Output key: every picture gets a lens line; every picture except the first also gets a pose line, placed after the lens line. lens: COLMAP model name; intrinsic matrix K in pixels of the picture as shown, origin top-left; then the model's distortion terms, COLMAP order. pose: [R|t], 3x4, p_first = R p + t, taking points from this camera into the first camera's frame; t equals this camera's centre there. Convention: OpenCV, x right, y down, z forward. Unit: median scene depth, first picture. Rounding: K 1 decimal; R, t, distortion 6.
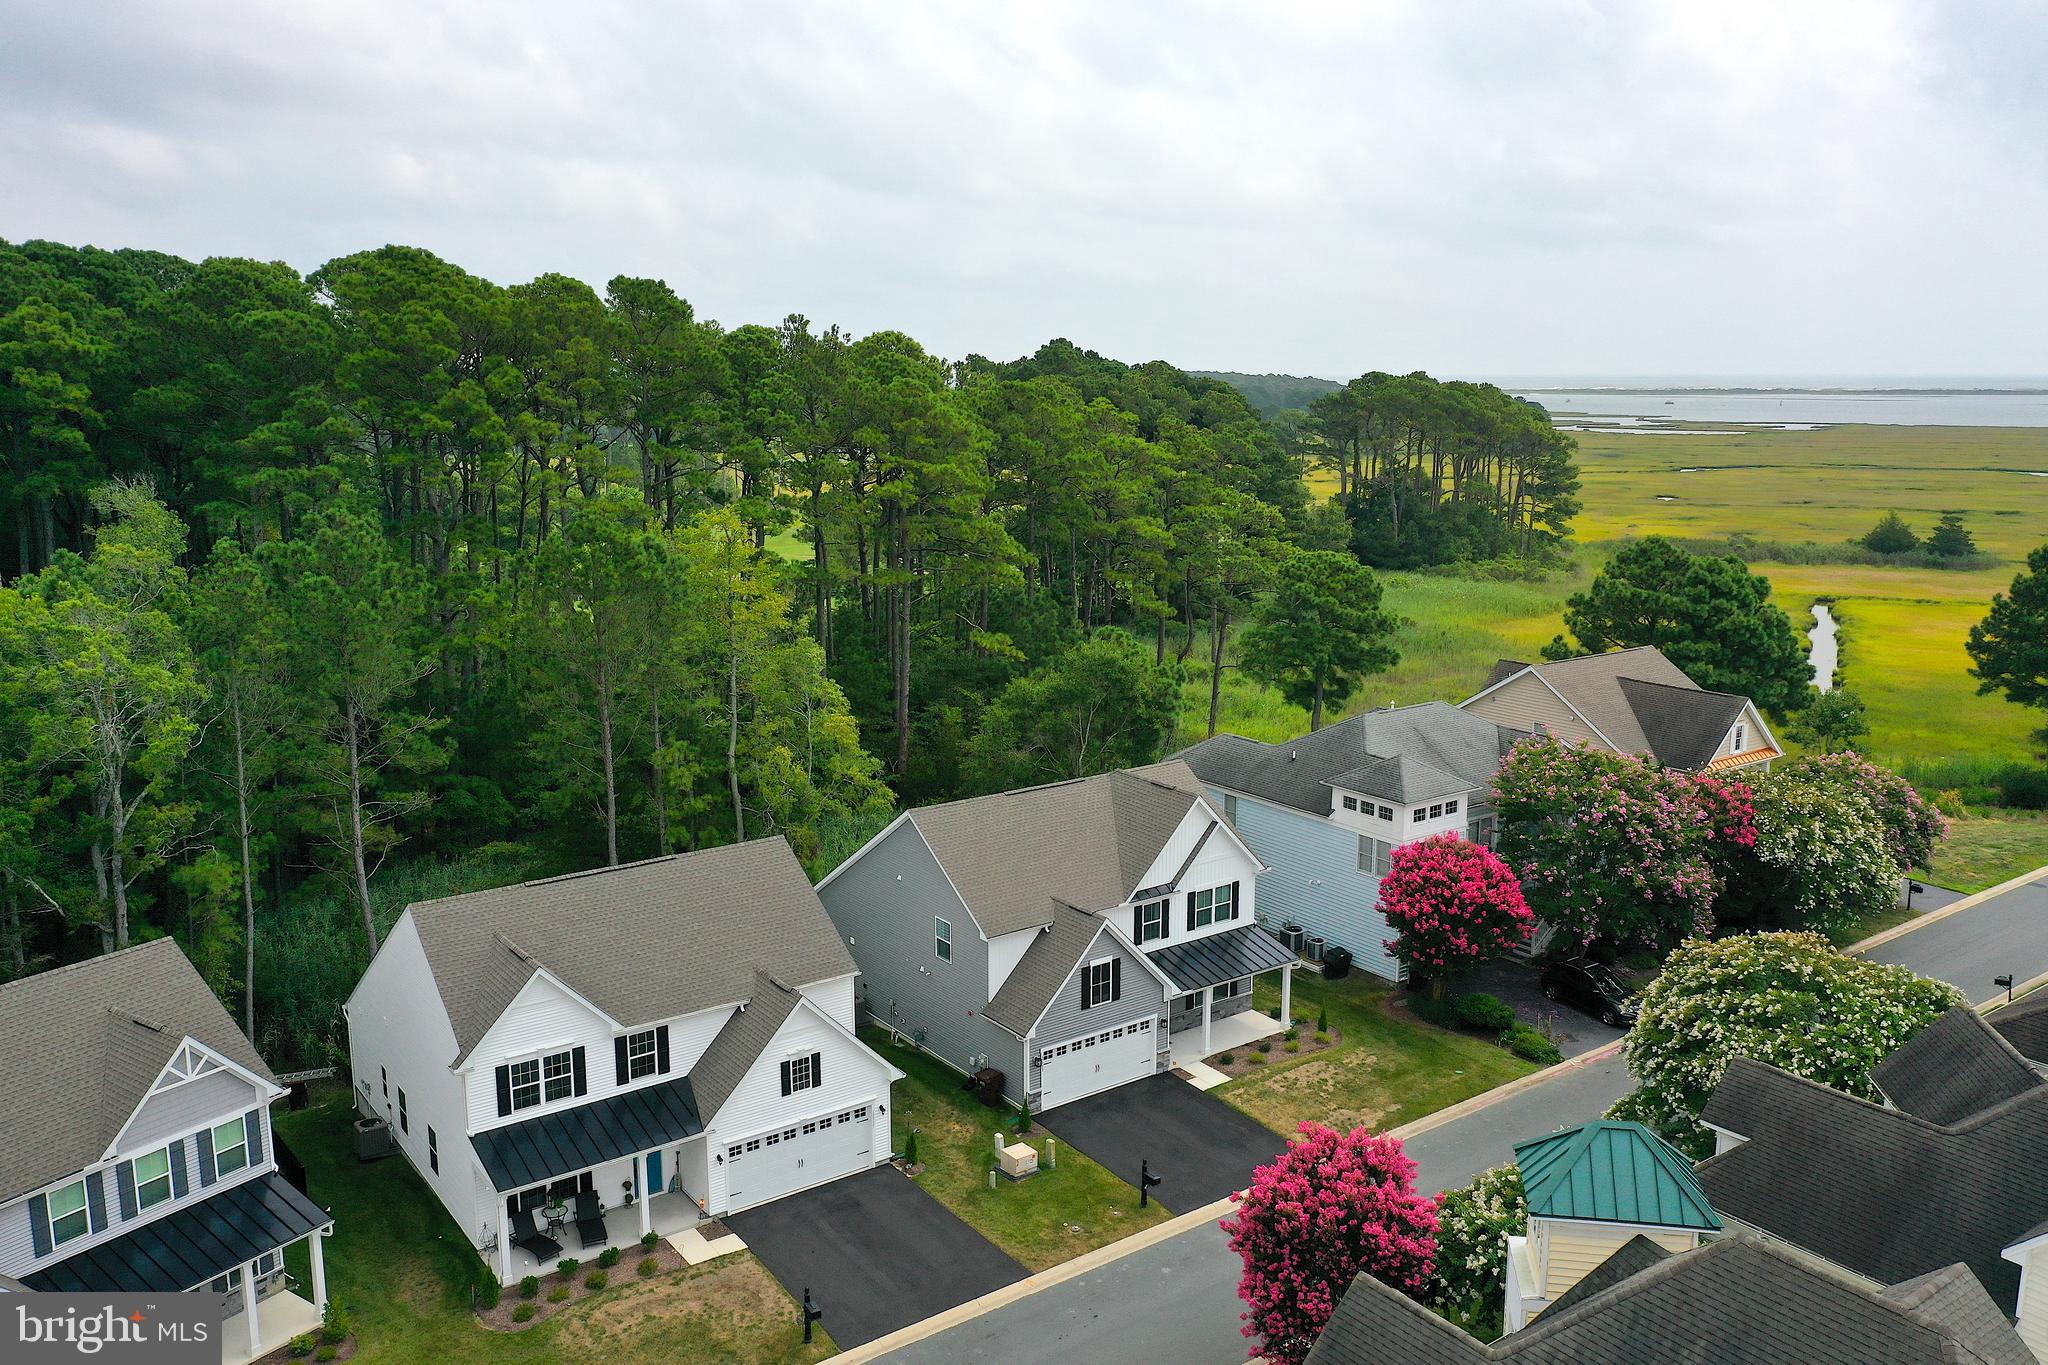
lens RADIAL K [[1619.6, 0, 1032.2], [0, 1619.6, 681.4], [0, 0, 1]] dist [0.005154, 0.000004]
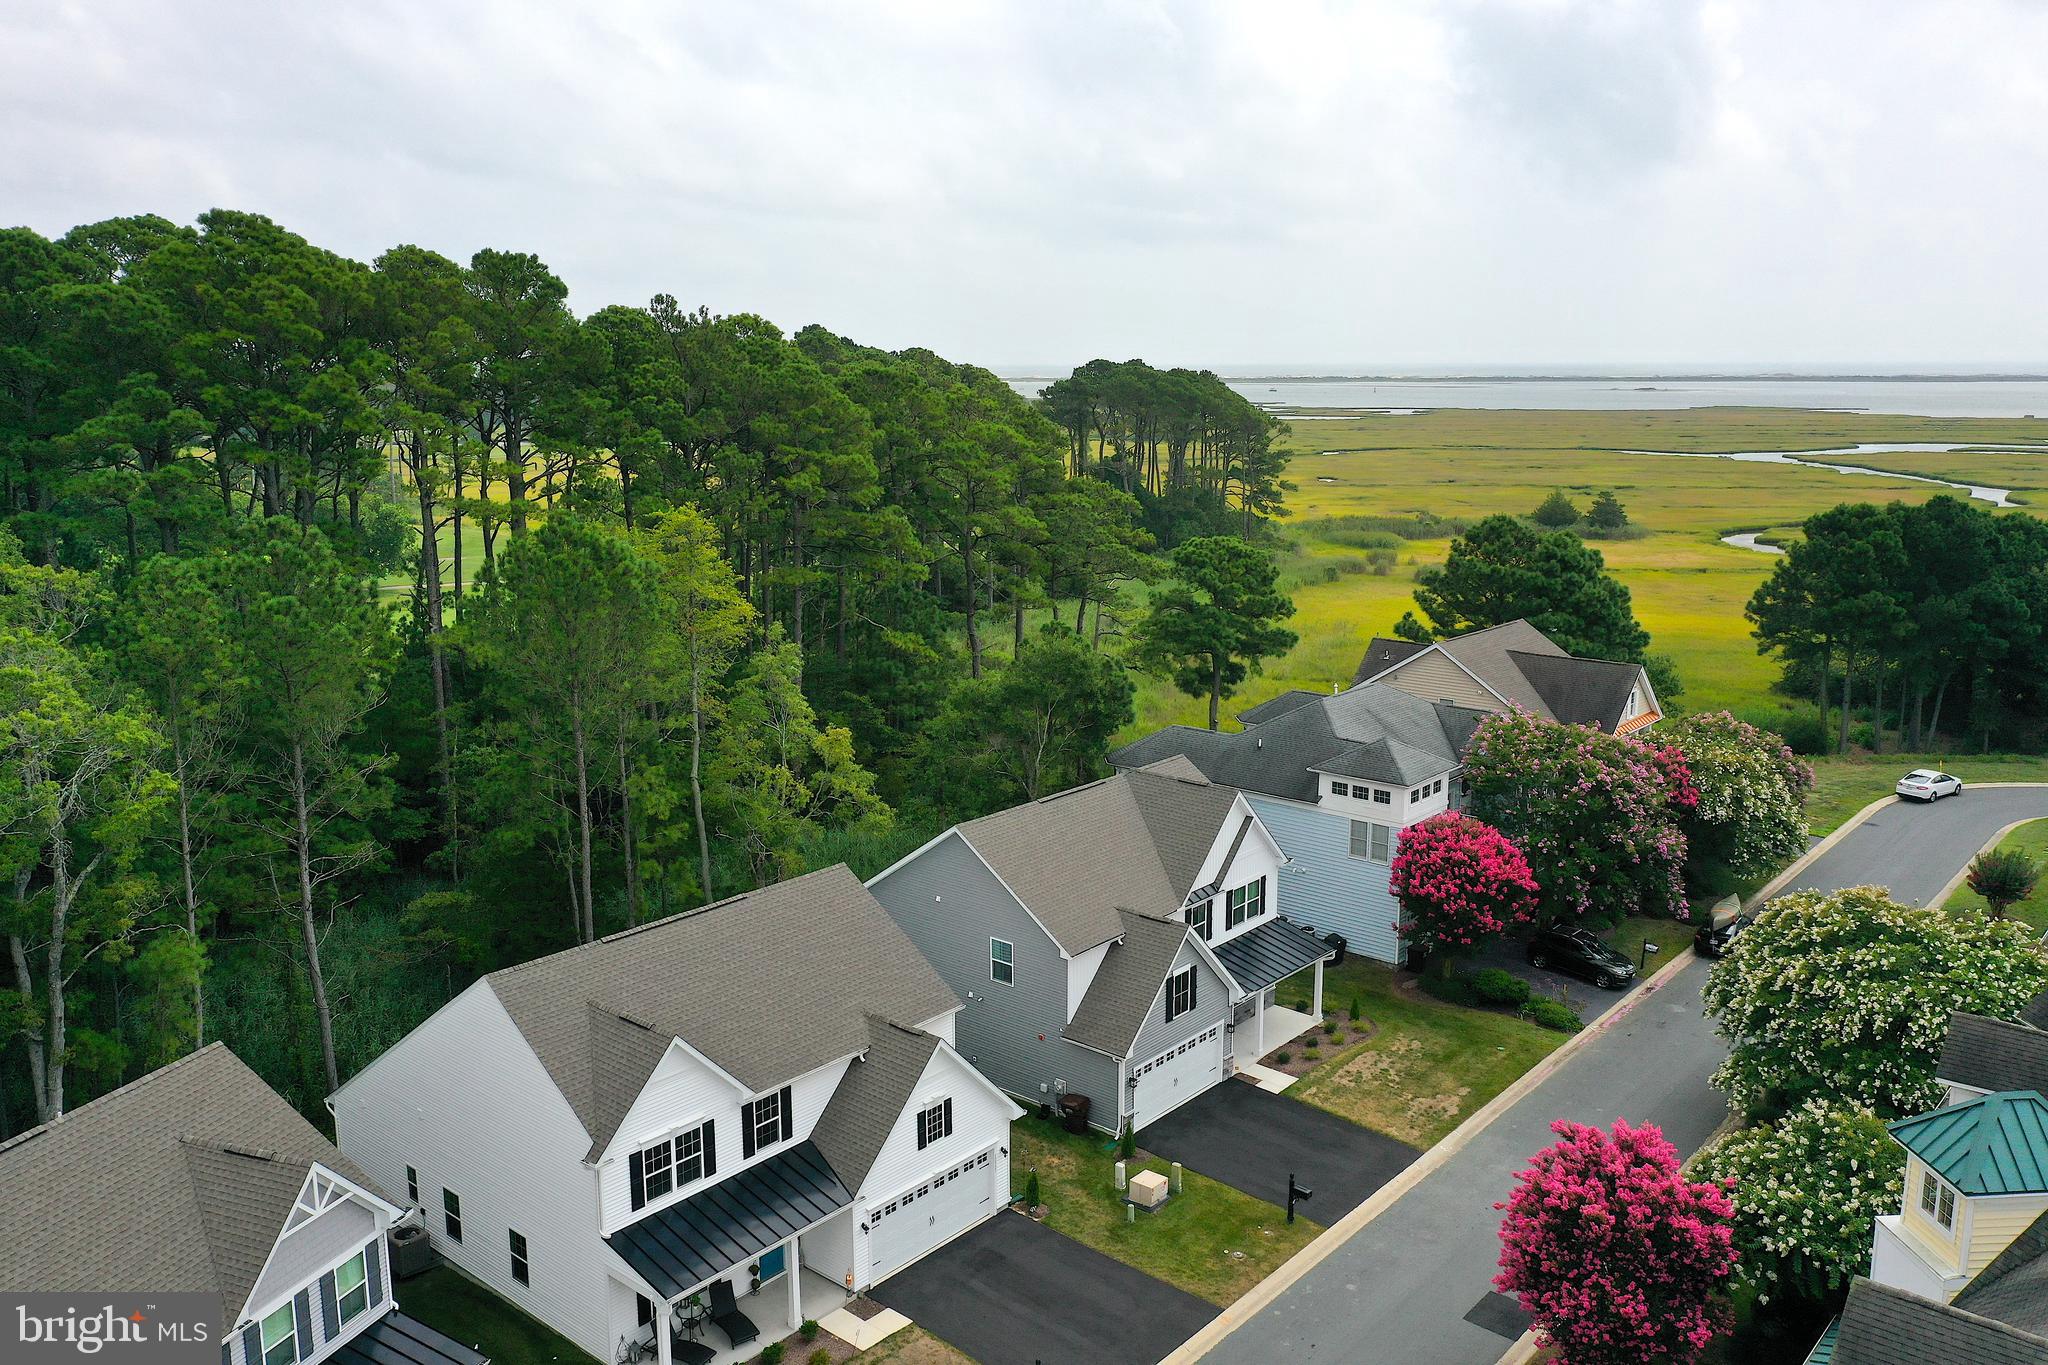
lens RADIAL K [[1619.6, 0, 1032.2], [0, 1619.6, 681.4], [0, 0, 1]] dist [0.005154, 0.000004]
pose [[0.972896, -0.046509, 0.226519, -0.231938], [0.045178, 0.998918, 0.011060, -0.011243], [-0.226788, -0.000527, 0.973944, 0.081362]]
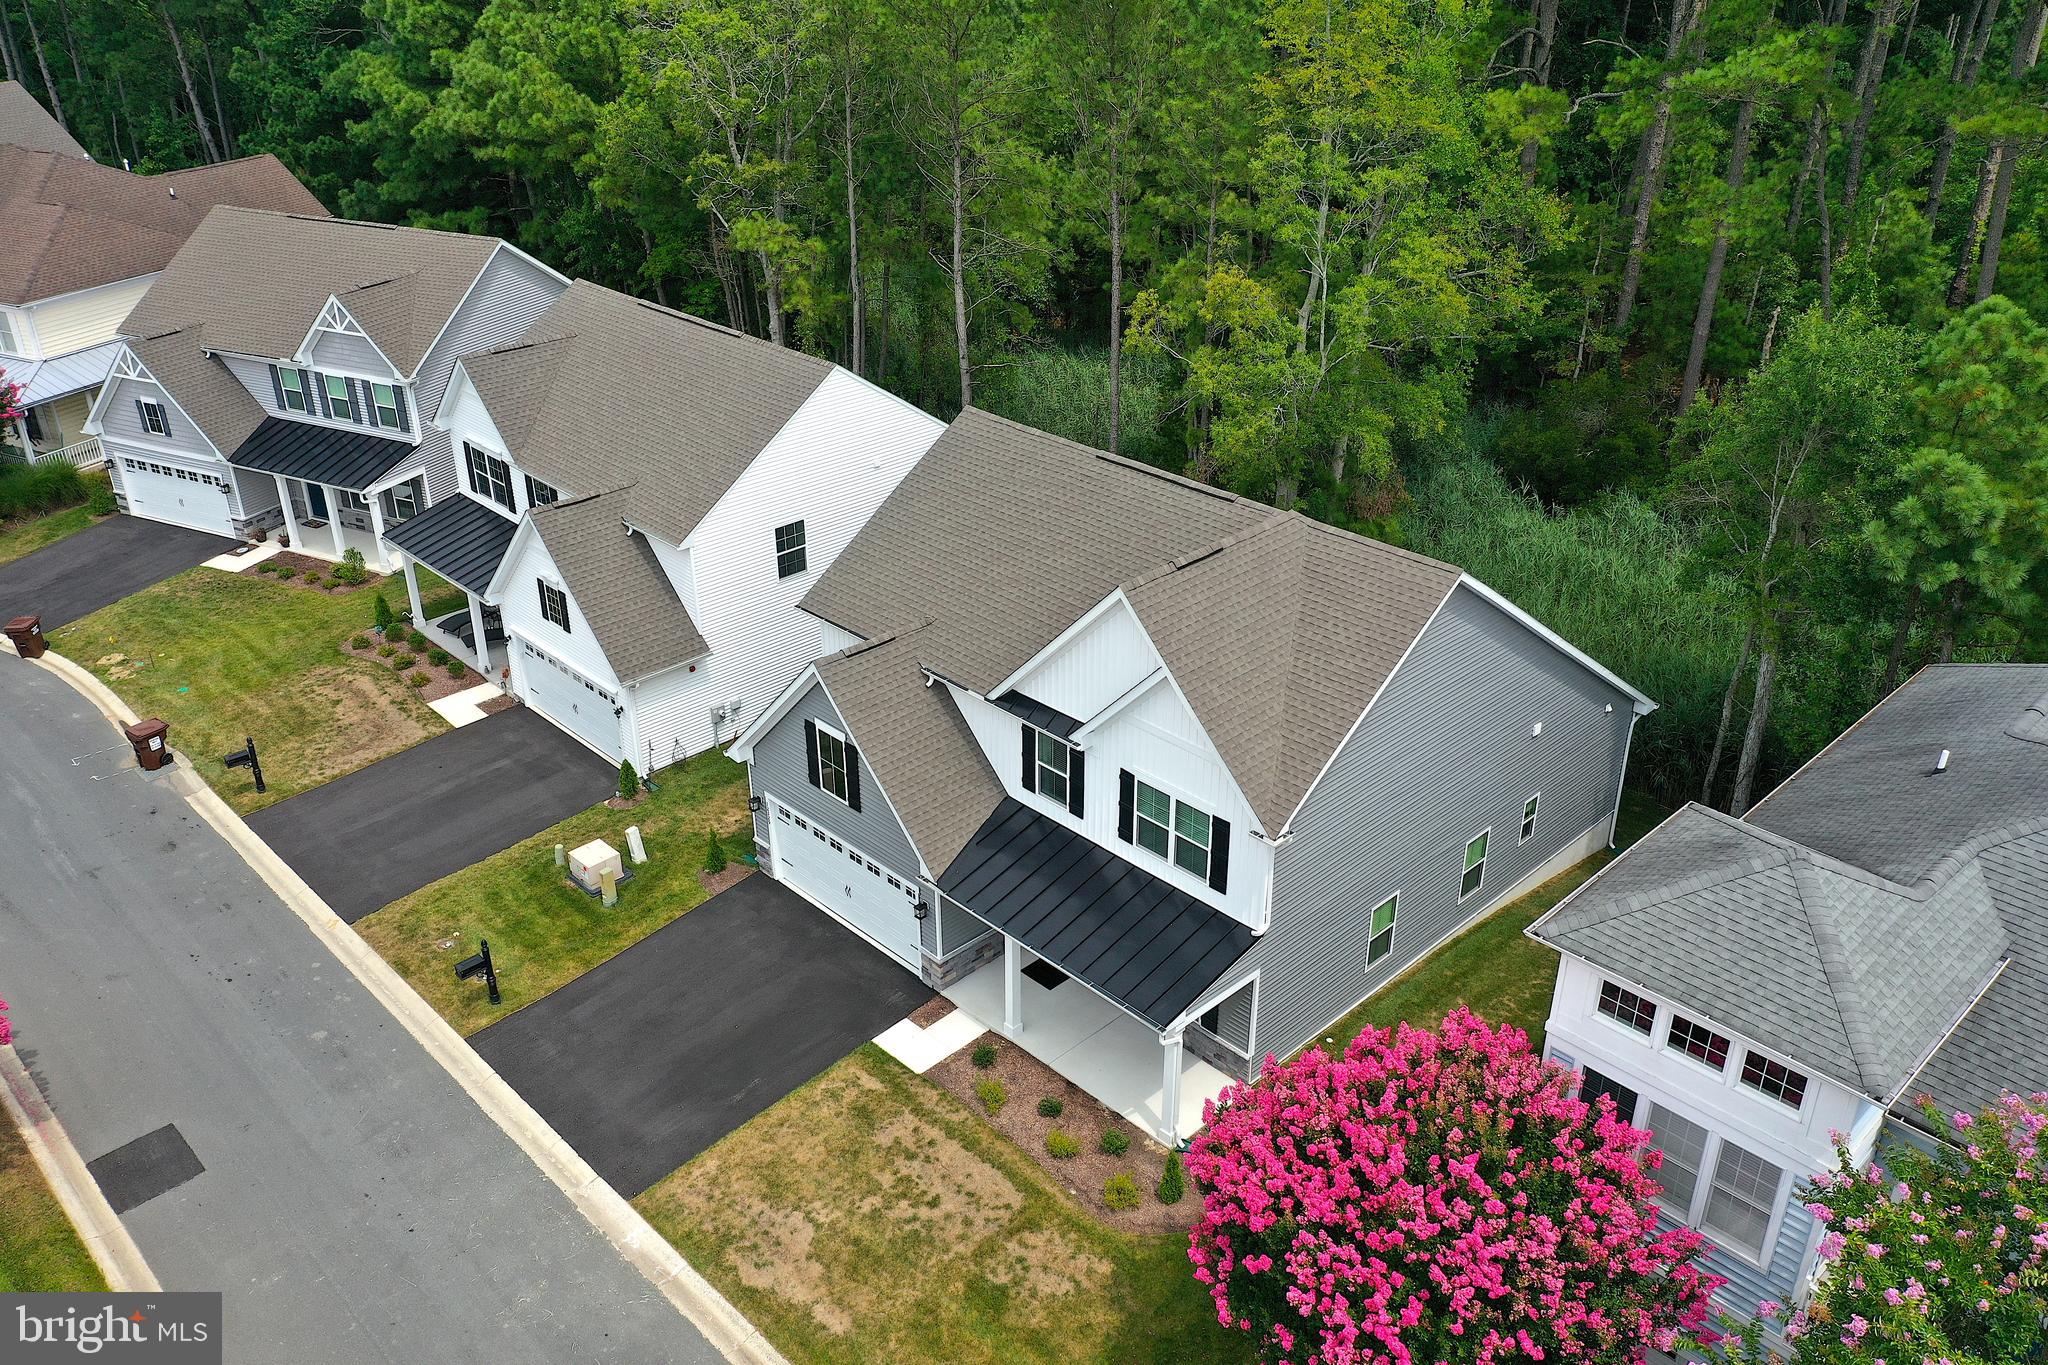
lens RADIAL K [[1619.6, 0, 1032.2], [0, 1619.6, 681.4], [0, 0, 1]] dist [0.005154, 0.000004]
pose [[0.139076, 0.458696, -0.877642, 0.512359], [-0.182653, 0.882931, 0.432517, -0.099833], [0.973291, 0.100151, 0.206577, 0.872479]]
